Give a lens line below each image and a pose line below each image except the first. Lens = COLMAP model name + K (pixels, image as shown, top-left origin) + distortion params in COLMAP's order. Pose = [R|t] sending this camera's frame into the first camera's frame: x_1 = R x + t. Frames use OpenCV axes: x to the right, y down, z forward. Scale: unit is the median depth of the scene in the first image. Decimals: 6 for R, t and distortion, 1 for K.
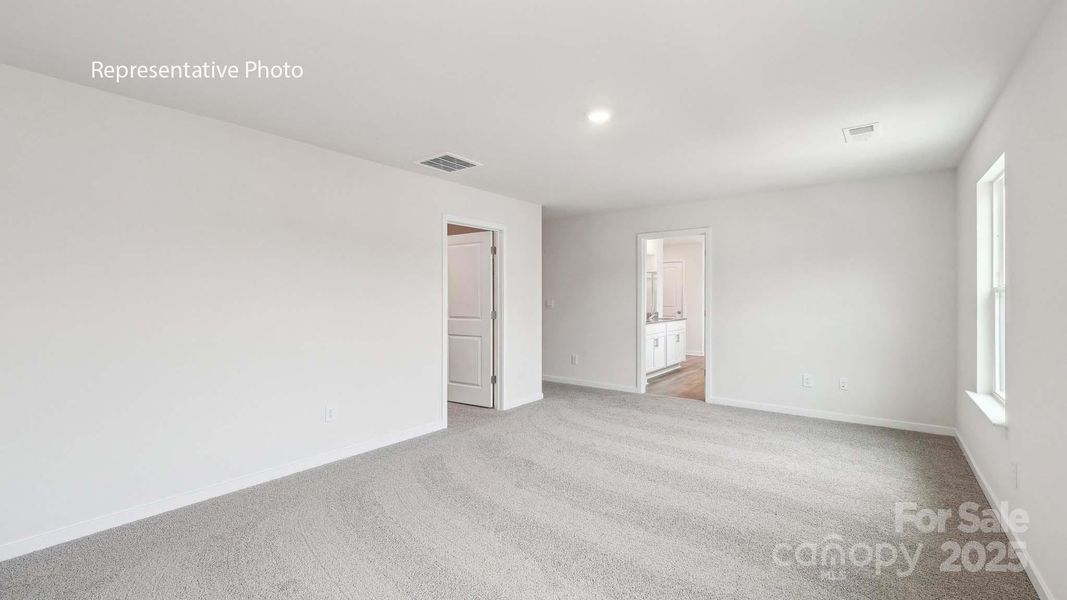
lens RADIAL K [[452.9, 0, 535.8], [0, 452.9, 299.5], [0, 0, 1]] dist [-0.002130, -0.000098]
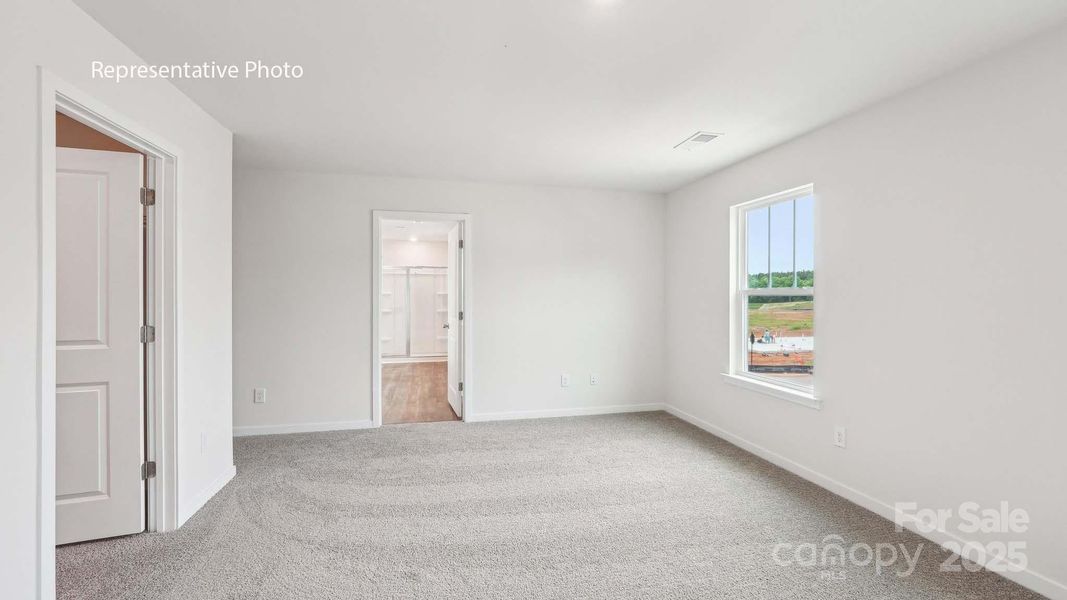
lens RADIAL K [[452.9, 0, 532.5], [0, 452.9, 300.1], [0, 0, 1]] dist [-0.002130, -0.000098]
pose [[0.627260, -0.003878, 0.778800, -0.208250], [0.001558, 0.999992, 0.003724, -0.002285], [-0.778808, -0.001123, 0.627261, 0.392939]]
